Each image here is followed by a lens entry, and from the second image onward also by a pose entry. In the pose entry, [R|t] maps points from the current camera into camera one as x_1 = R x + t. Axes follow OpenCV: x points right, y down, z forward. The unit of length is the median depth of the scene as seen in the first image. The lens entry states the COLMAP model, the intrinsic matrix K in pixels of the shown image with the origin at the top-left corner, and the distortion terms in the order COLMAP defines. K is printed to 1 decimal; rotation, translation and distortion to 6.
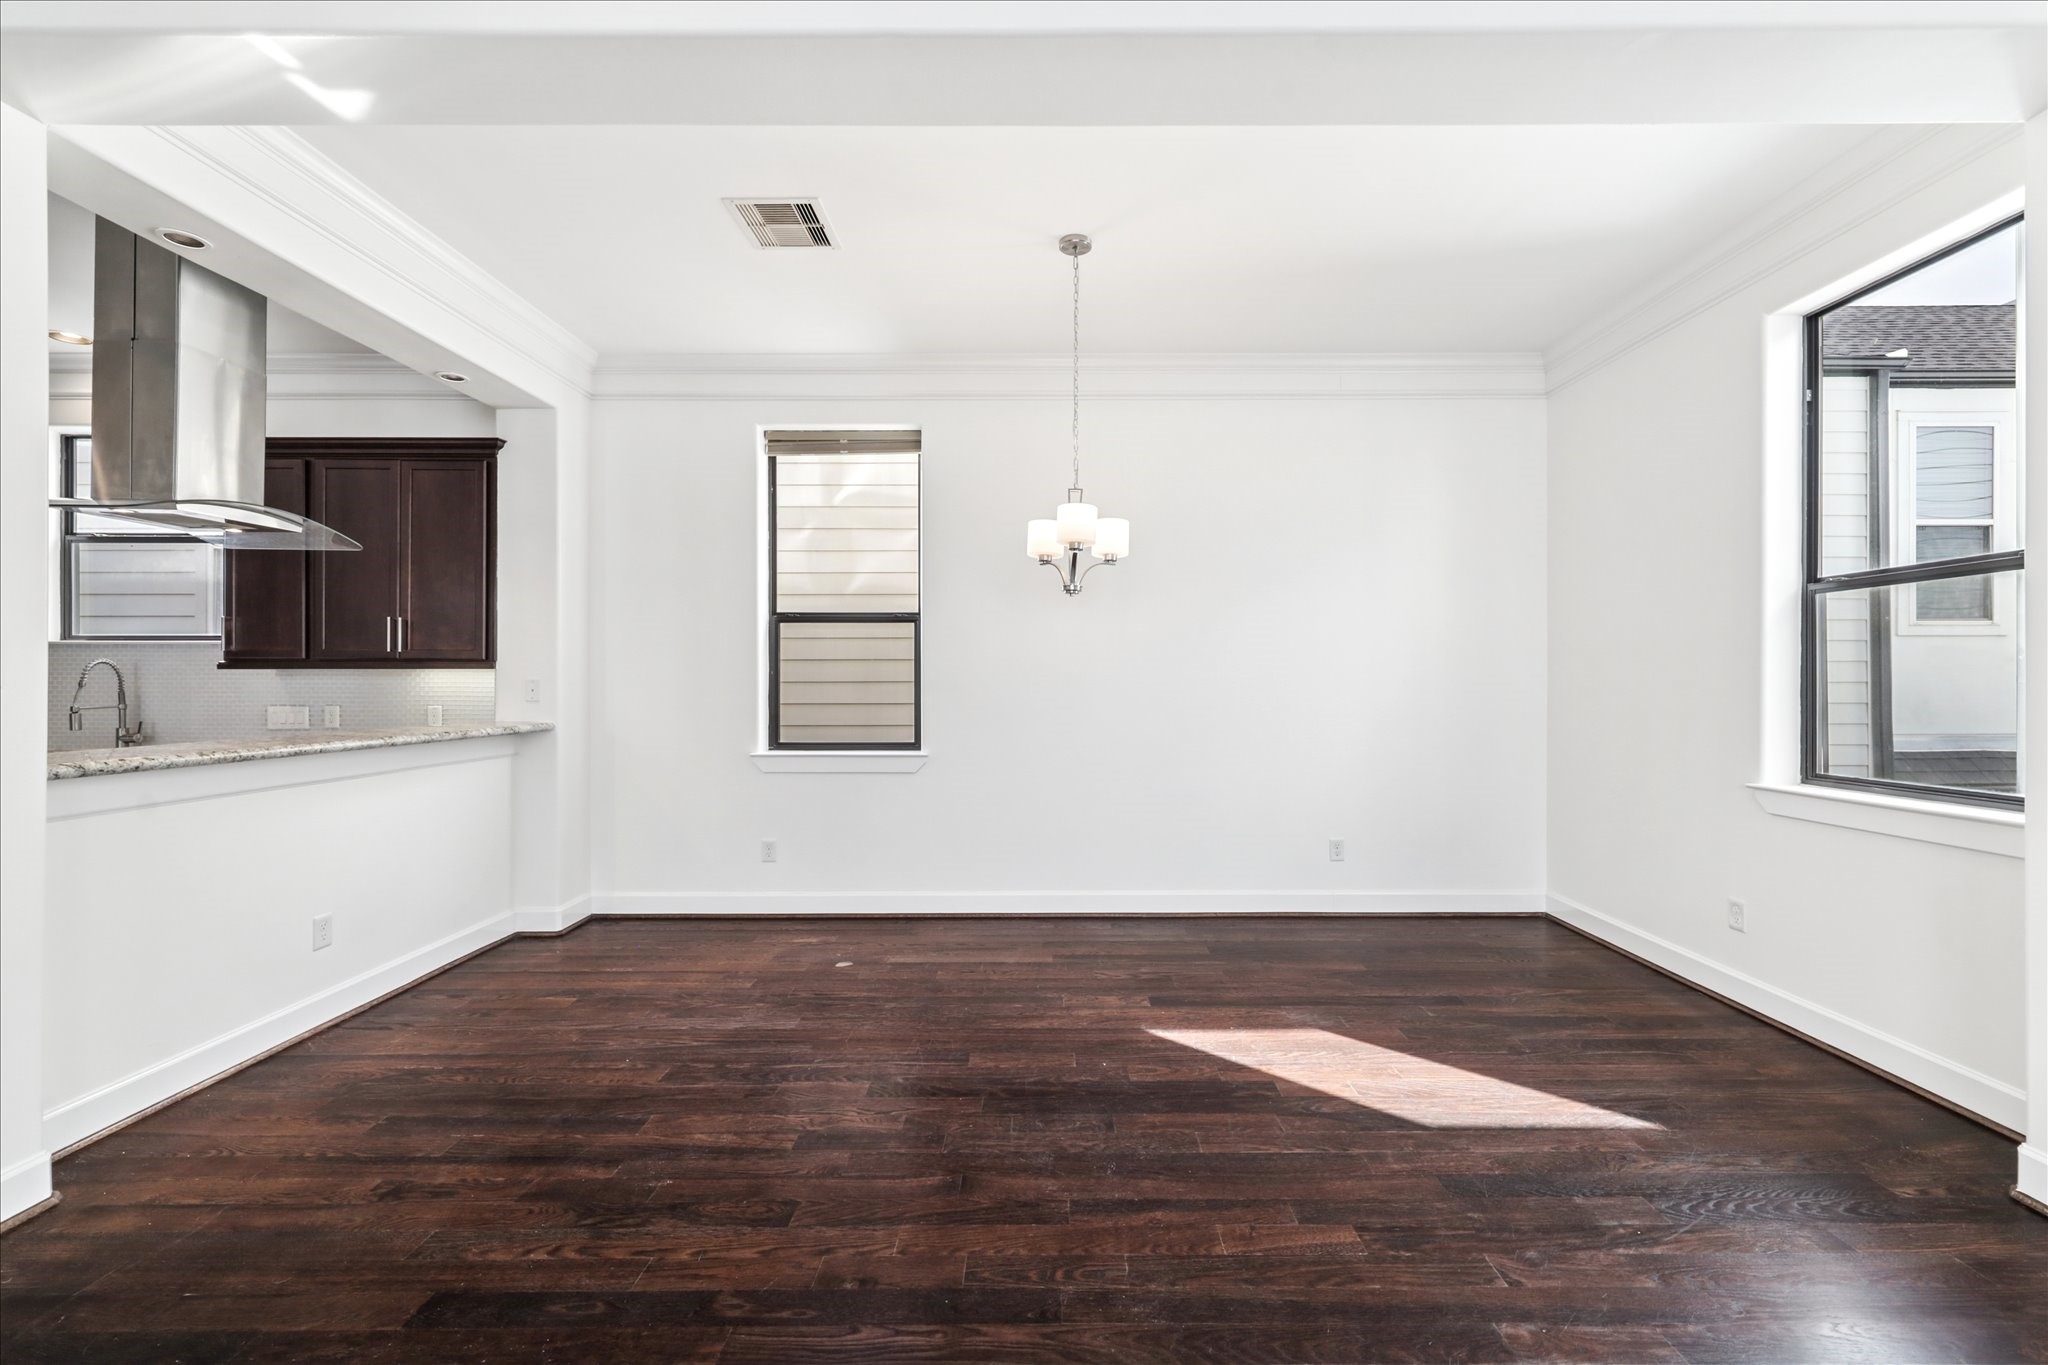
lens RADIAL K [[823.6, 0, 1024.0], [0, 823.6, 682.5], [0, 0, 1]] dist [0.001193, 0.000351]
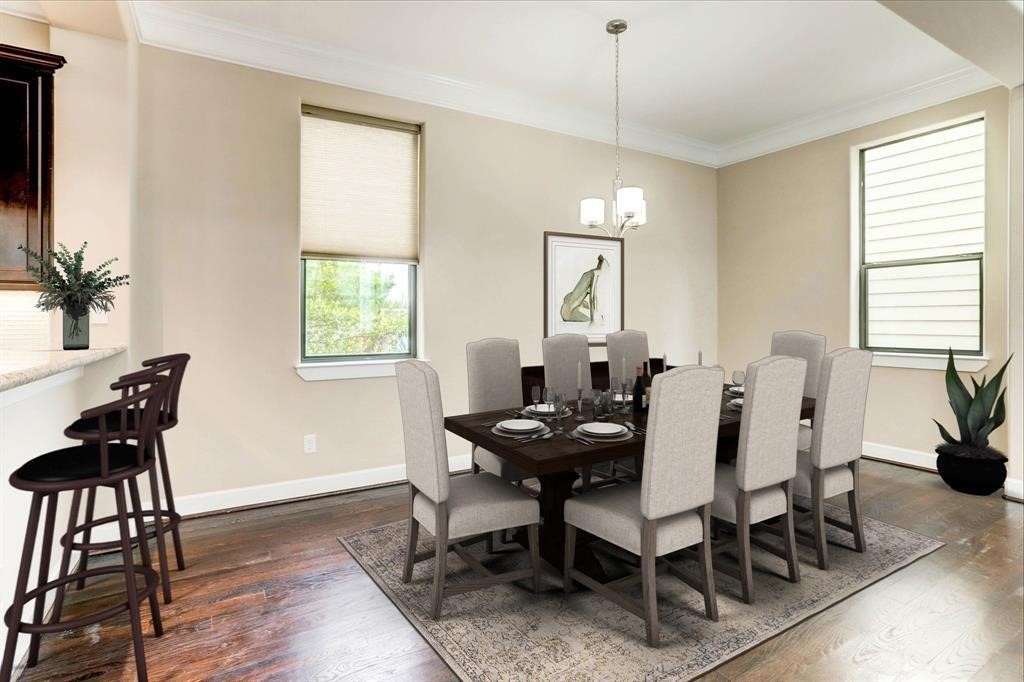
lens RADIAL K [[514.0, 0, 510.8], [0, 514.0, 320.2], [0, 0, 1]] dist [0.000236, 0.000001]
pose [[0.878133, 0.003332, 0.478405, -0.453181], [-0.012092, 0.999811, 0.015231, 0.003961], [-0.478264, -0.019159, 0.878007, 0.192837]]
